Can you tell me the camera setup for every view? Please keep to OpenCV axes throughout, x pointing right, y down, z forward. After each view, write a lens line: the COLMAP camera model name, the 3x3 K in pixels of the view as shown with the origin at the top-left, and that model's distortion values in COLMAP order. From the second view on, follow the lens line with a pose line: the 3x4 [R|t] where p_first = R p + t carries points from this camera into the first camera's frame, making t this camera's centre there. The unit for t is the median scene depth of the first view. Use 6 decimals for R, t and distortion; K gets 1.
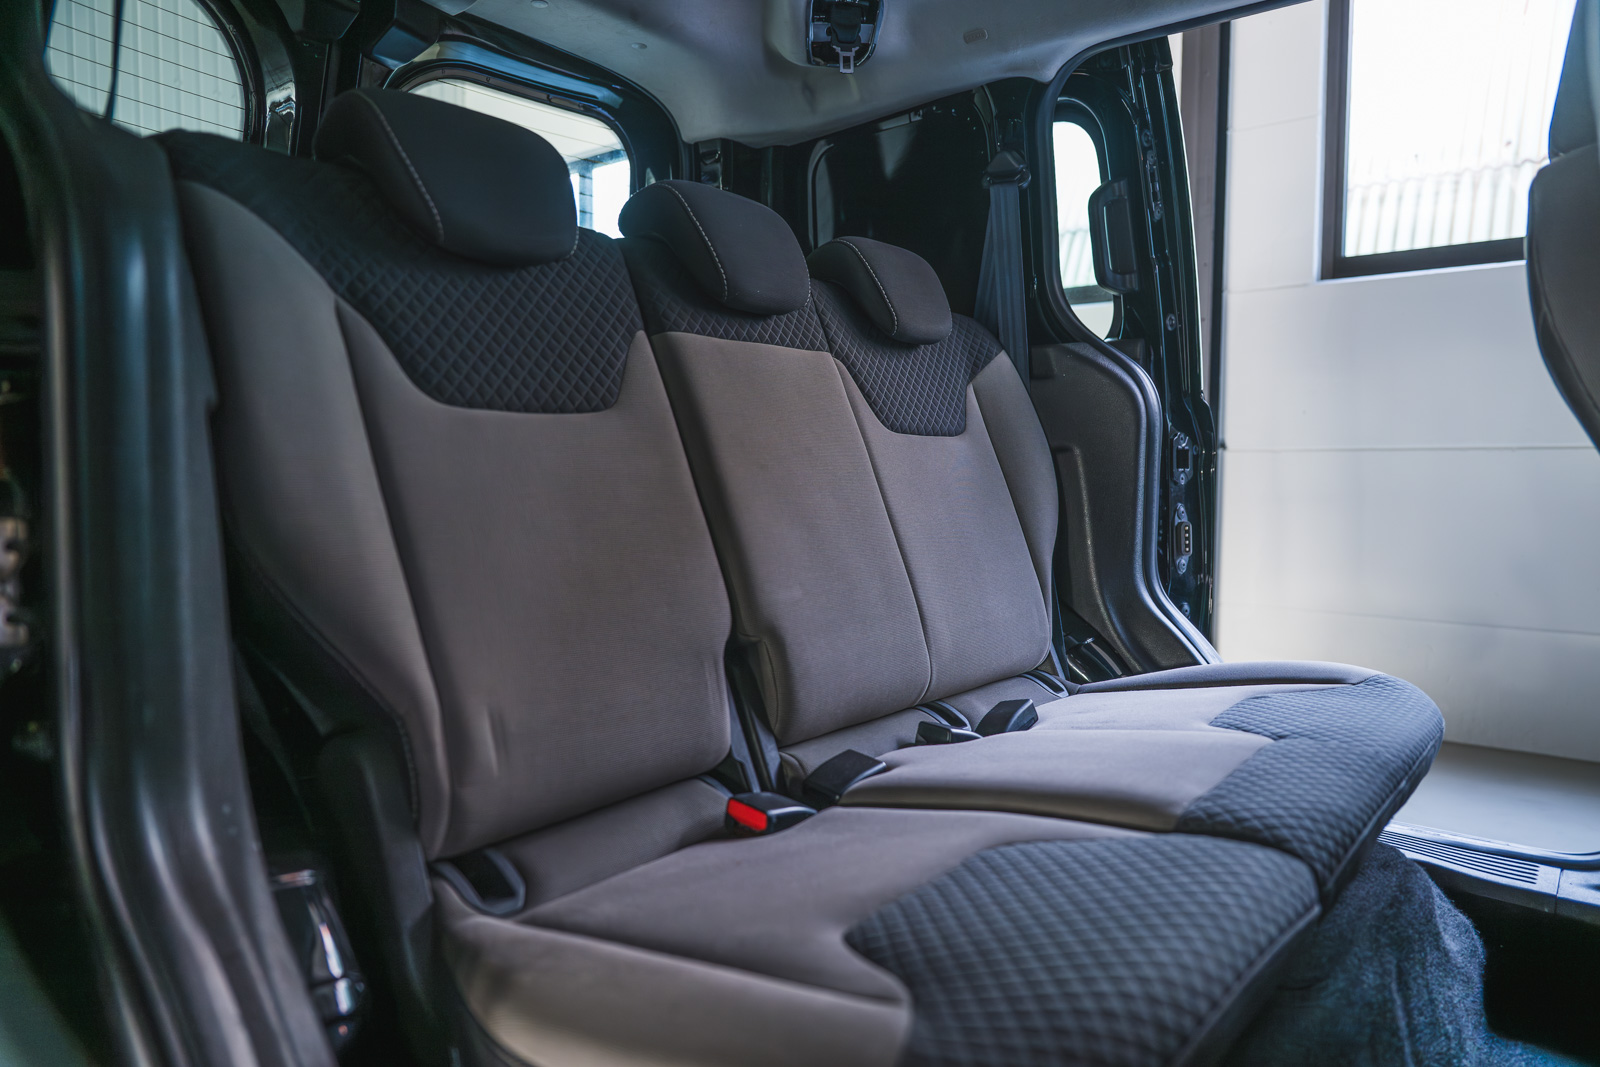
lens RADIAL K [[1101.1, 0, 786.1], [0, 1101.1, 524.0], [0, 0, 1]] dist [-0.003414, 0.003681]
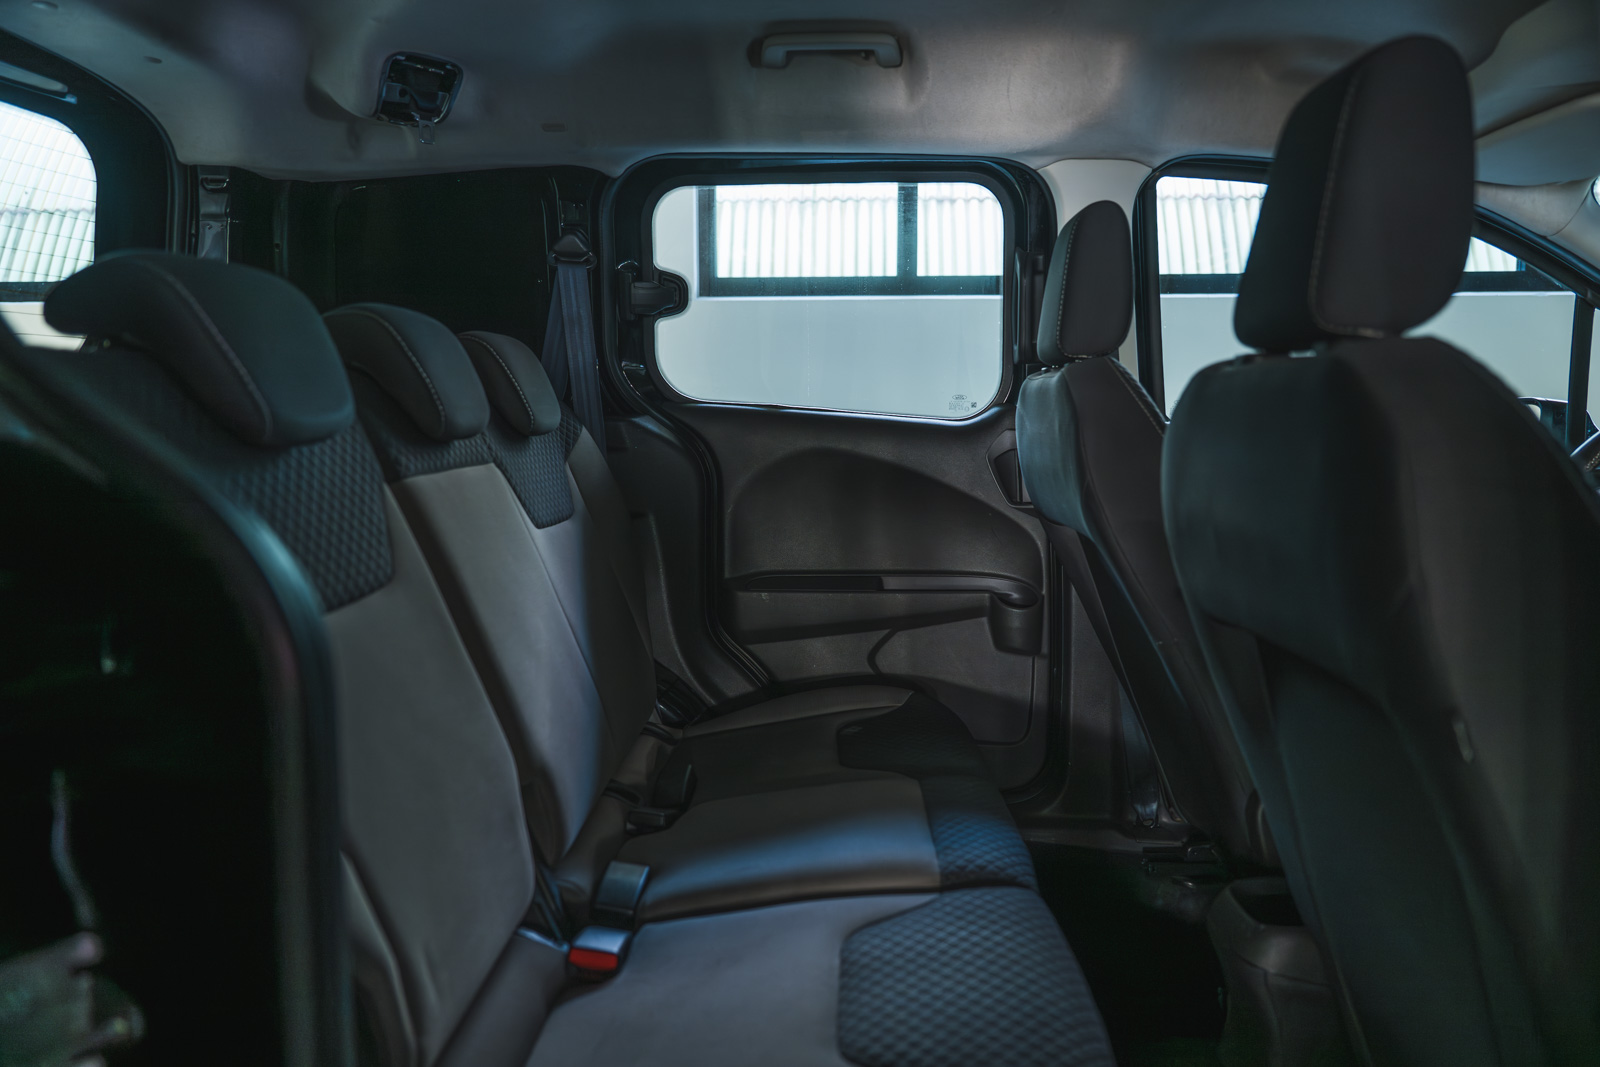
lens RADIAL K [[1101.1, 0, 805.1], [0, 1101.1, 527.1], [0, 0, 1]] dist [-0.003414, 0.003681]
pose [[0.797566, -0.070836, 0.599058, -0.283787], [0.032159, 0.996662, 0.075037, -0.135868], [-0.602373, -0.040582, 0.797182, 0.017318]]
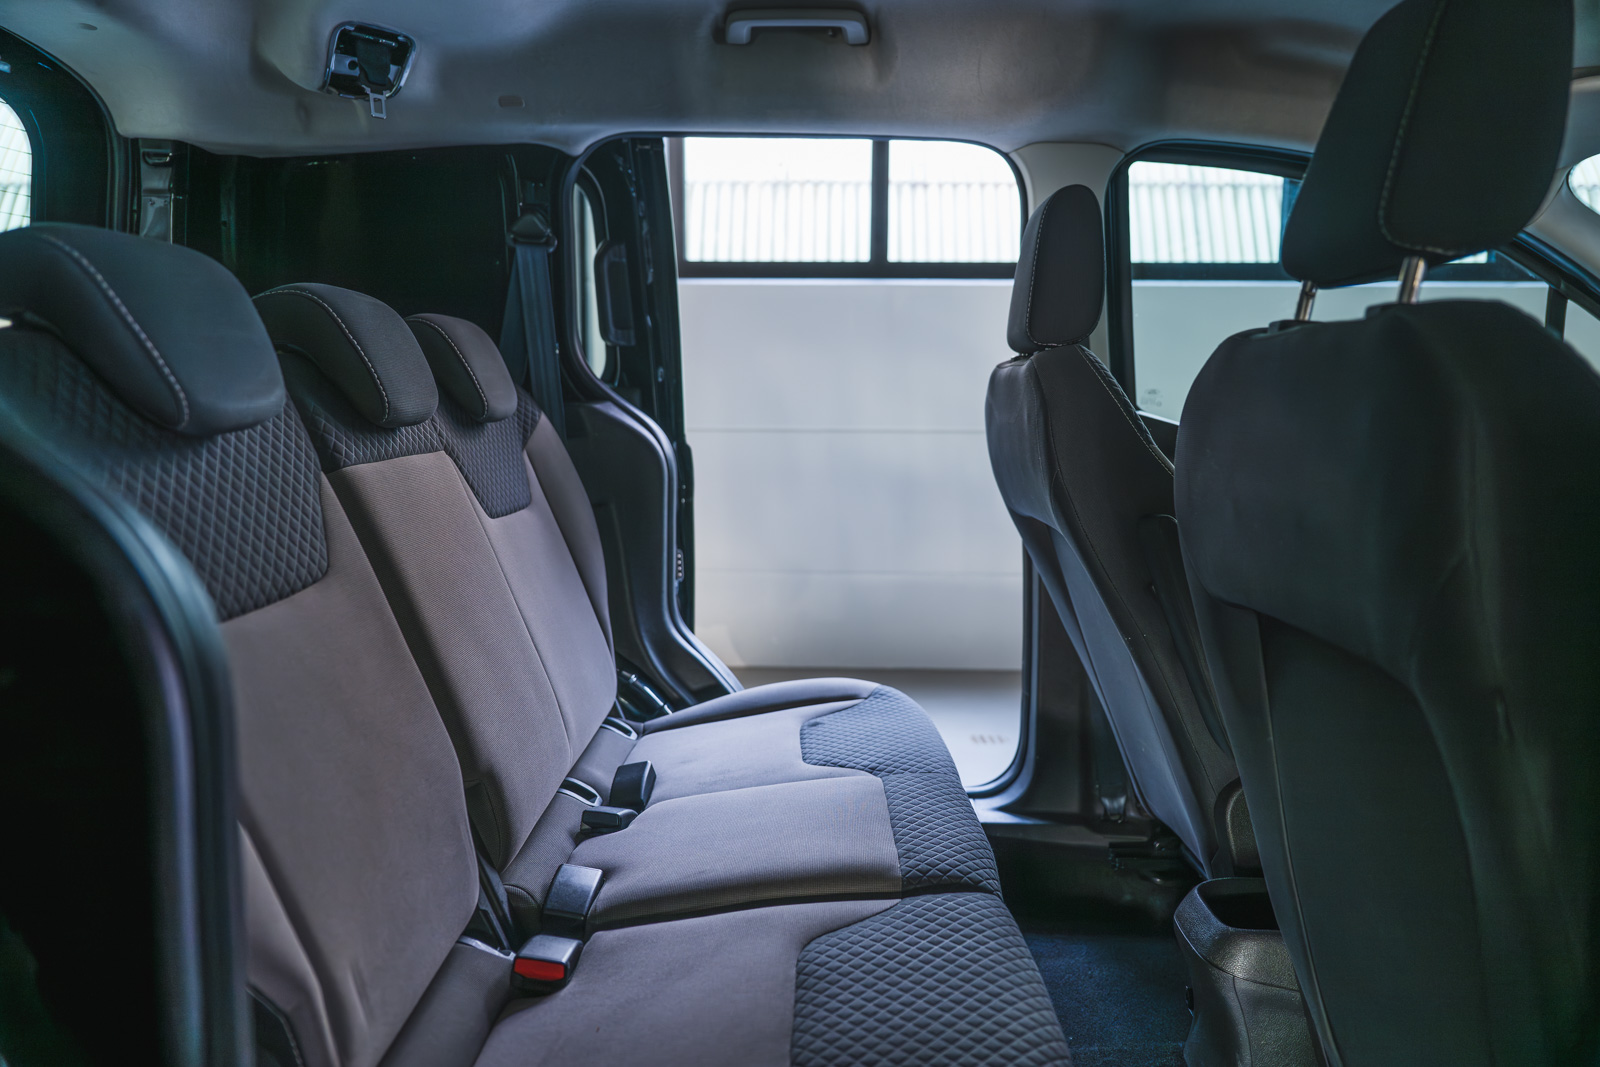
lens RADIAL K [[1101.1, 0, 800.3], [0, 1101.1, 522.5], [0, 0, 1]] dist [-0.003414, 0.003681]
pose [[0.785384, -0.072582, 0.614738, -0.262599], [0.025987, 0.996092, 0.084407, -0.138050], [-0.618463, -0.050317, 0.784202, 0.031759]]
